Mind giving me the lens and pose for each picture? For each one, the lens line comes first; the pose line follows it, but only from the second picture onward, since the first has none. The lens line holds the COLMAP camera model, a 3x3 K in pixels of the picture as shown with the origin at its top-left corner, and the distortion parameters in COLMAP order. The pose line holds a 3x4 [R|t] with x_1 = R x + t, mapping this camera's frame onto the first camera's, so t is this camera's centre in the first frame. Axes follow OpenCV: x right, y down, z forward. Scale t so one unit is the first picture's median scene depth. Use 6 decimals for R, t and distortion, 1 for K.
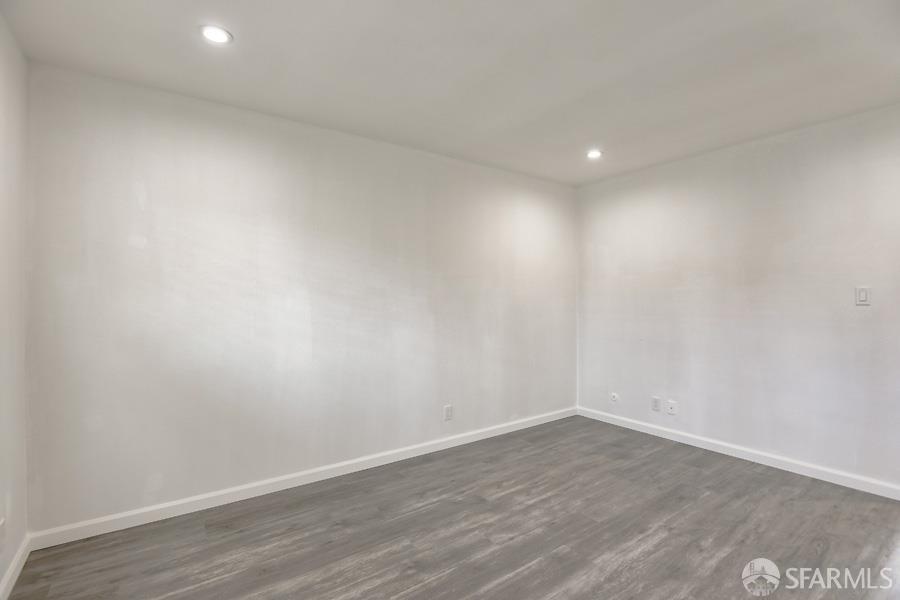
lens RADIAL K [[414.8, 0, 450.0], [0, 414.8, 300.0], [0, 0, 1]] dist [0.000210, -0.010033]
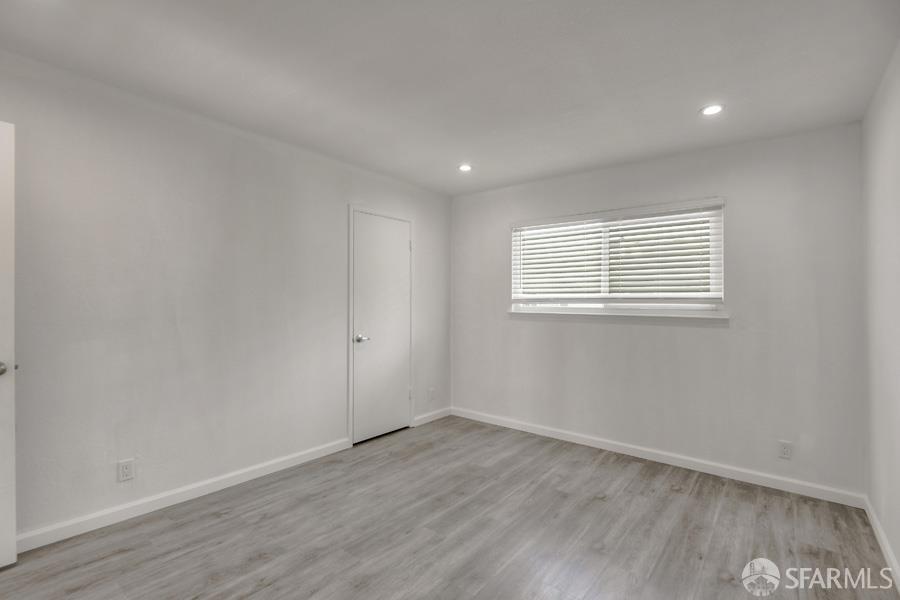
lens RADIAL K [[417.9, 0, 434.6], [0, 417.9, 298.2], [0, 0, 1]] dist [-0.000159, -0.000379]
pose [[-0.967472, -0.012222, -0.252681, 0.475903], [-0.011866, 0.999925, -0.002933, -0.016413], [0.252698, 0.000160, -0.967545, 1.490189]]
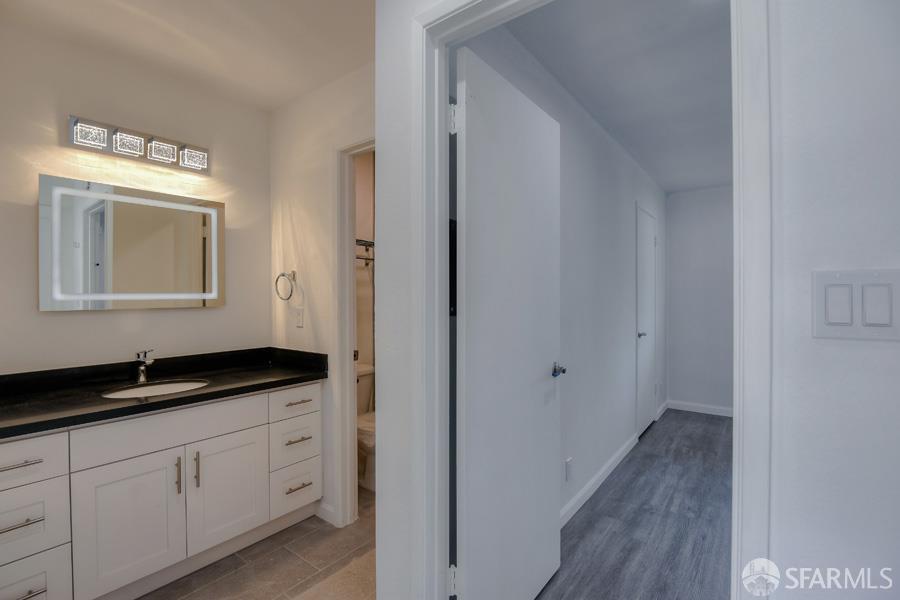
lens RADIAL K [[414.8, 0, 450.0], [0, 414.8, 300.0], [0, 0, 1]] dist [0.000210, -0.010033]
pose [[-0.954733, -0.002953, -0.297450, 1.425172], [-0.004485, 0.999980, 0.004466, 0.002517], [0.297431, 0.005597, -0.954727, 1.196802]]
